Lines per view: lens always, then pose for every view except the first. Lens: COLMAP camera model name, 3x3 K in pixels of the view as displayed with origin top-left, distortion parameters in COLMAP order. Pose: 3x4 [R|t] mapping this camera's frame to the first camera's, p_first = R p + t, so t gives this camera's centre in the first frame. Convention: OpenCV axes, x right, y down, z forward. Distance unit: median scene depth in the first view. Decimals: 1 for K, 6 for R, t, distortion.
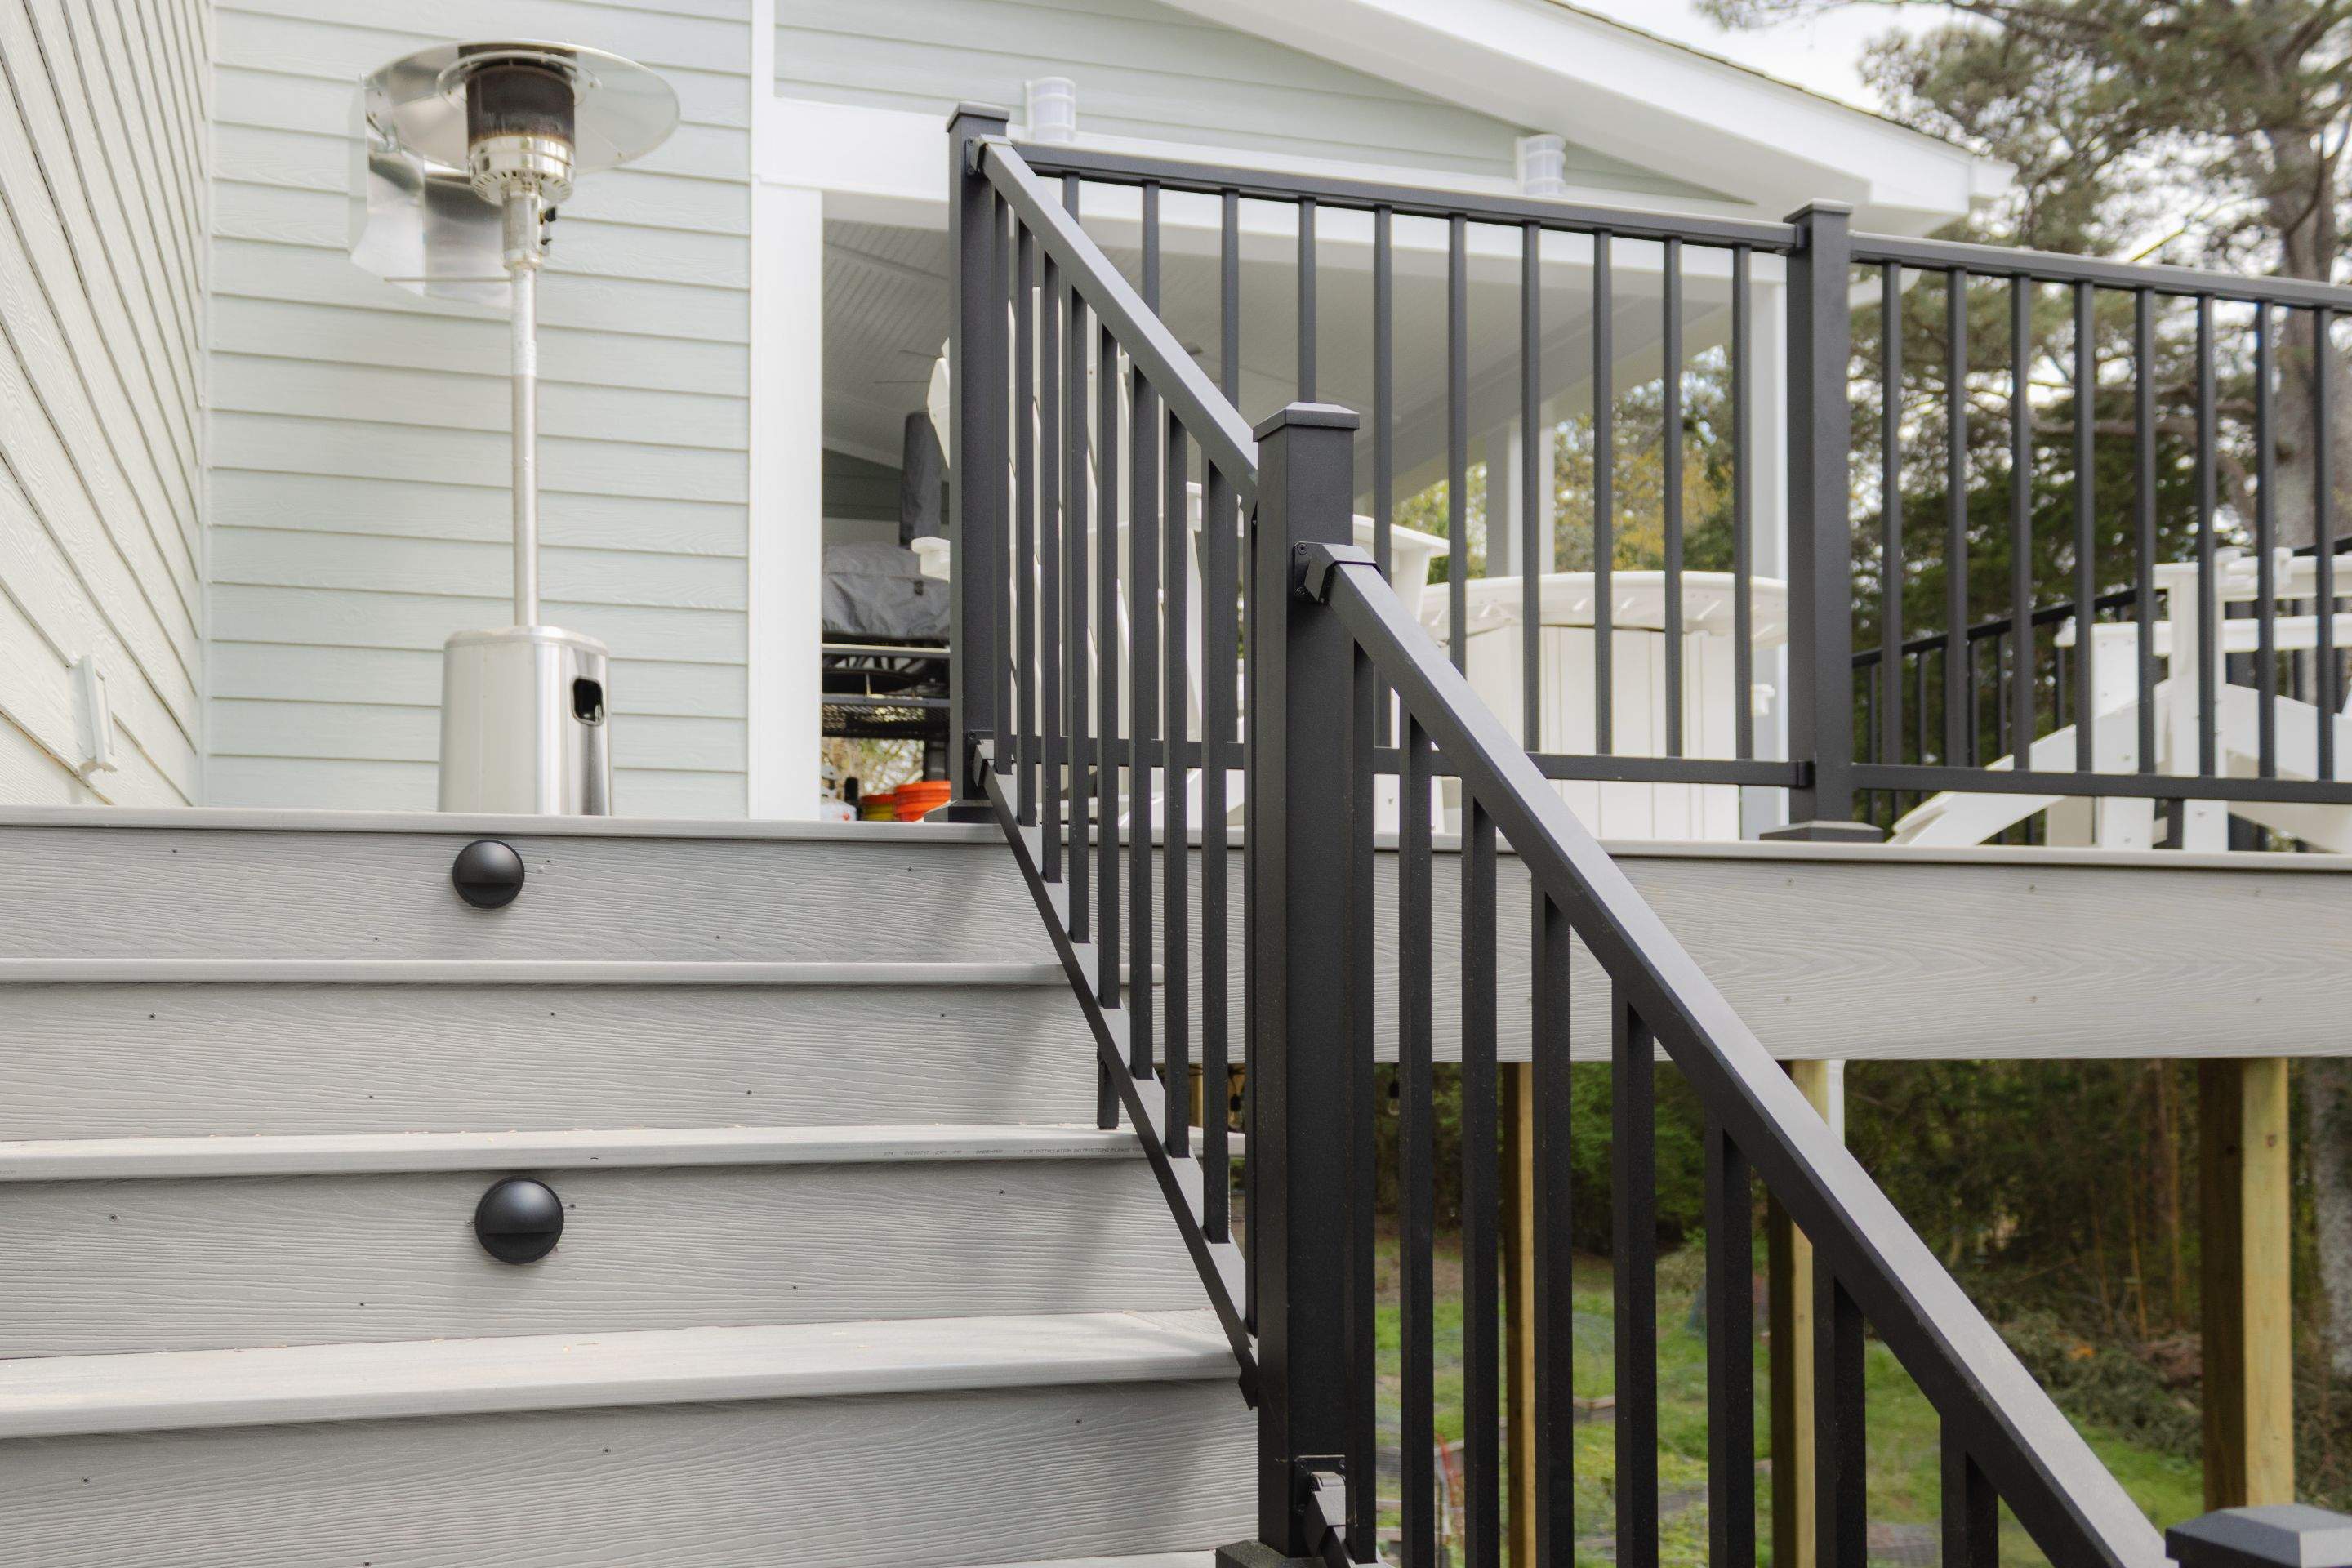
lens RADIAL K [[2169.7, 0, 1176.0], [0, 2169.7, 784.0], [0, 0, 1]] dist [-0.037438, -0.007483]
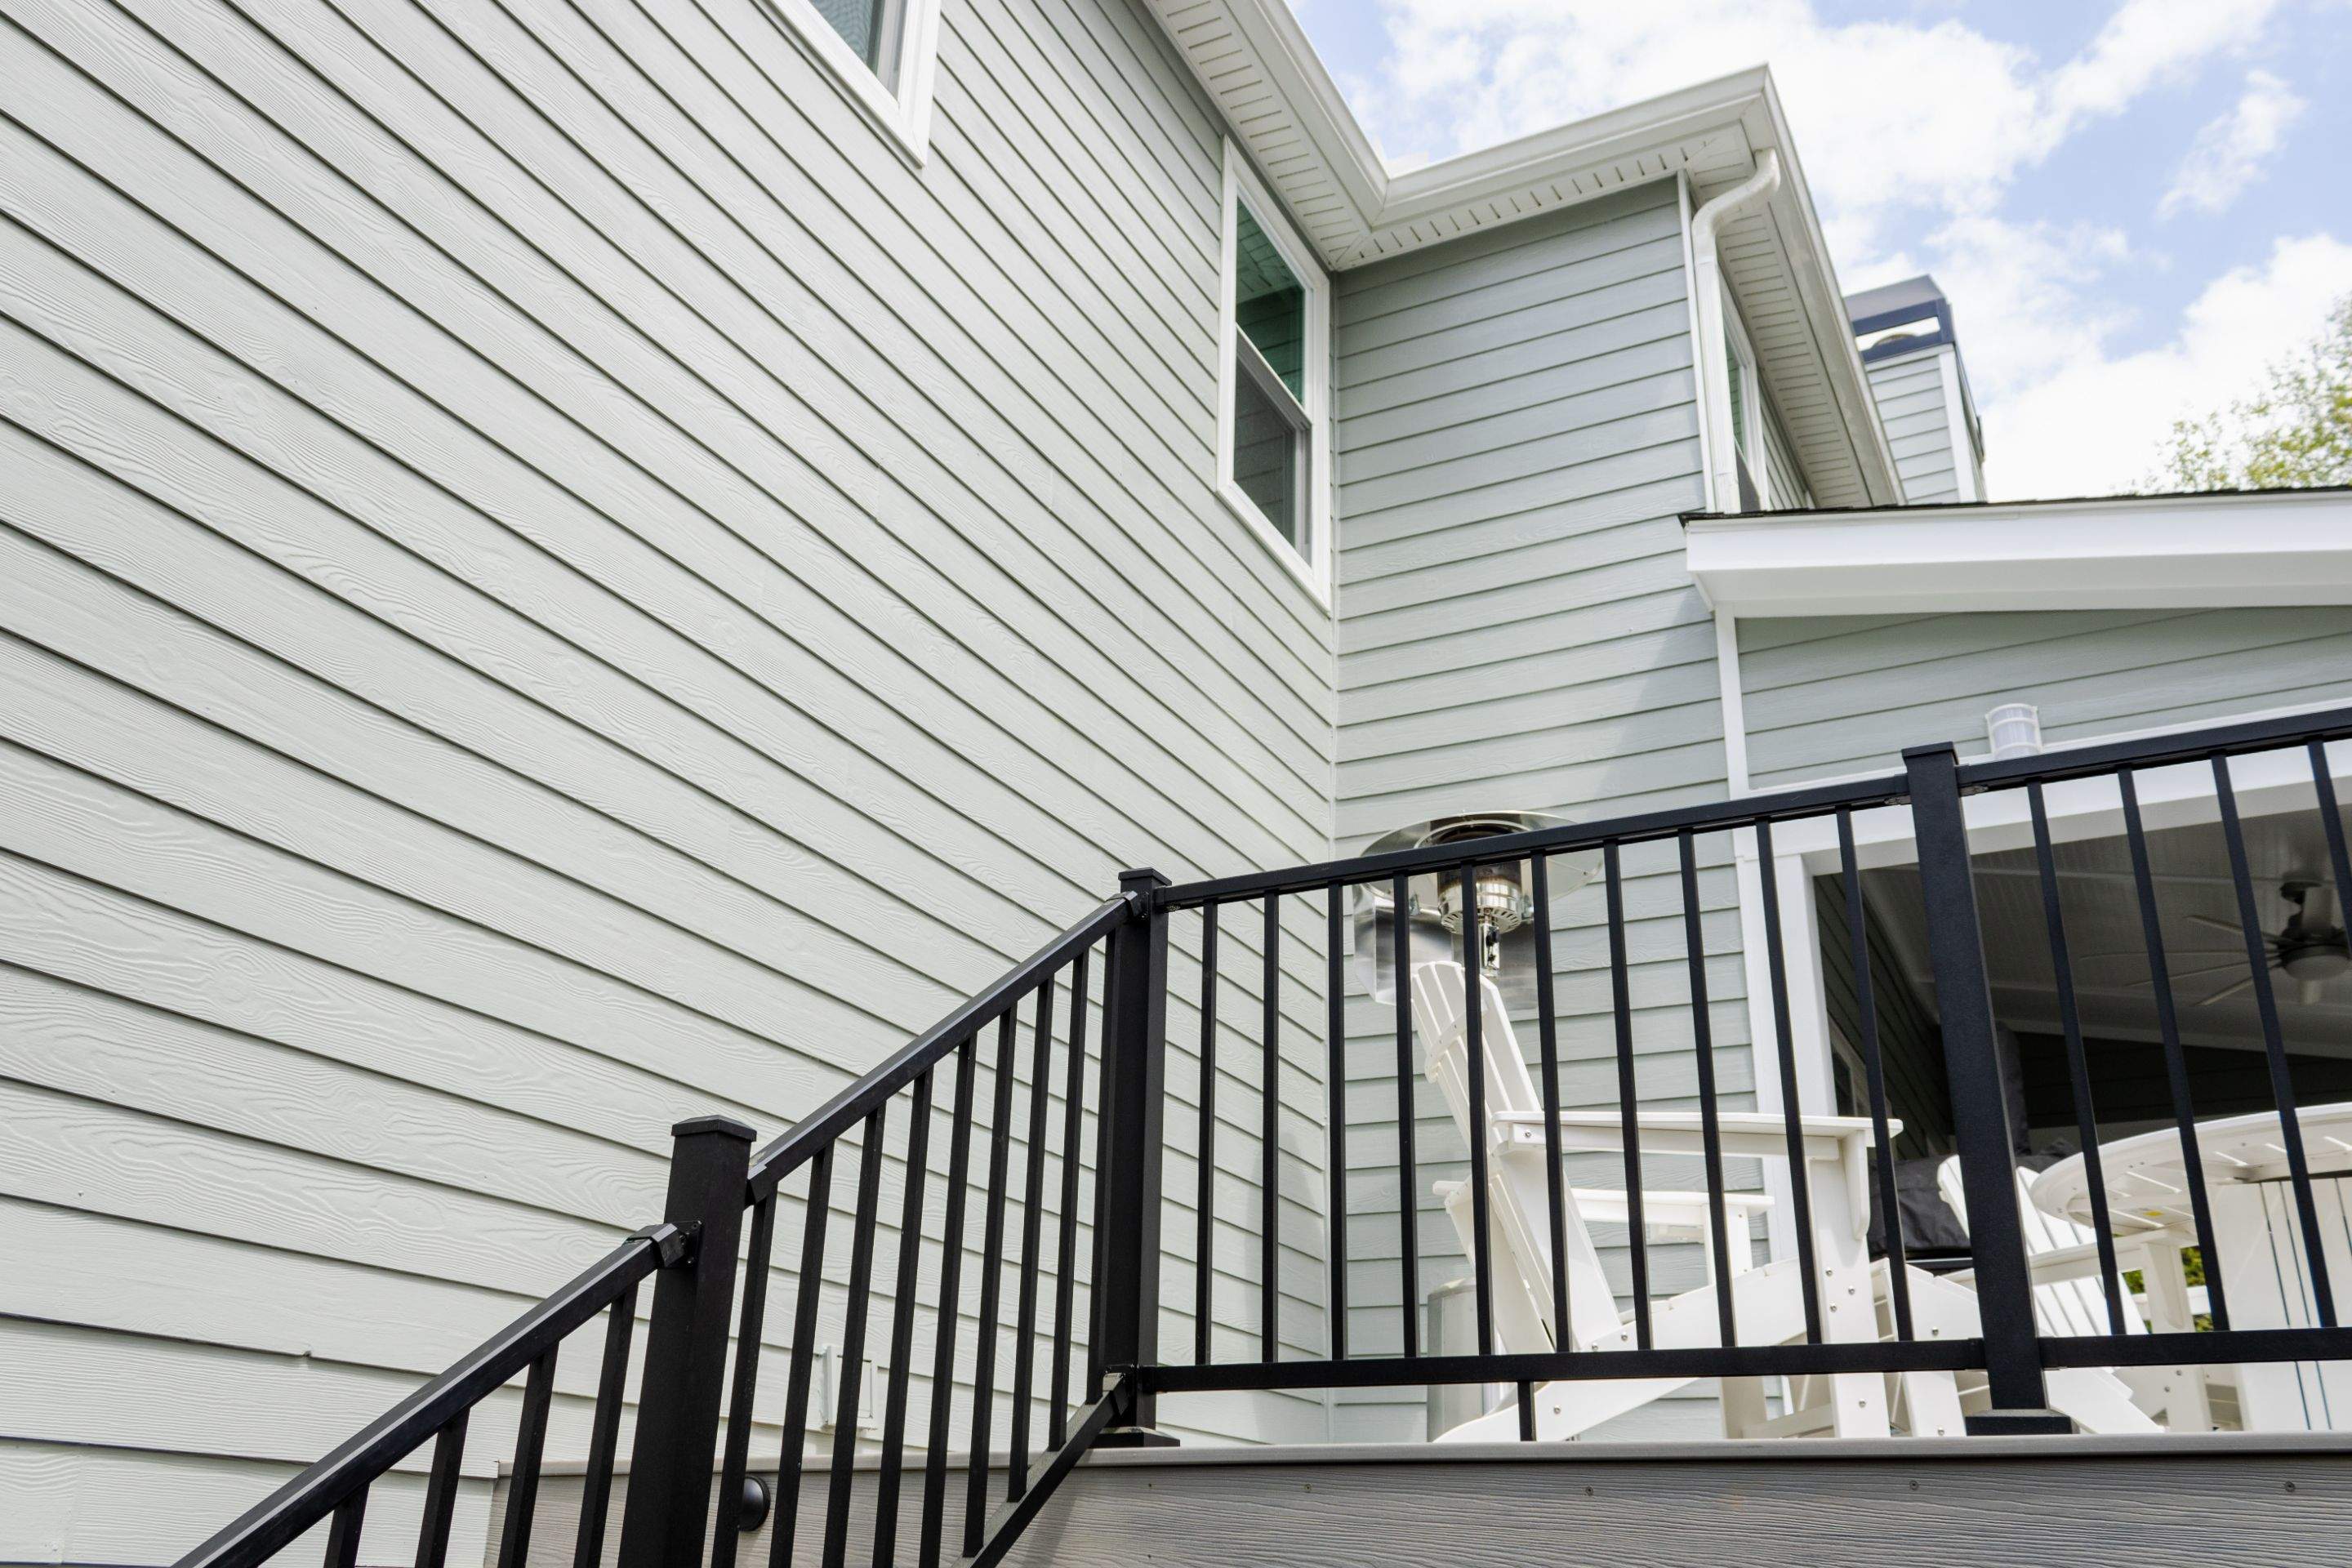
lens RADIAL K [[1846.2, 0, 1176.0], [0, 1846.2, 784.0], [0, 0, 1]] dist [0.012670, -0.003472]
pose [[0.745567, -0.259532, -0.613818, 0.638145], [0.048683, 0.939803, -0.338231, 0.019208], [0.664650, 0.222291, 0.713321, 0.221278]]
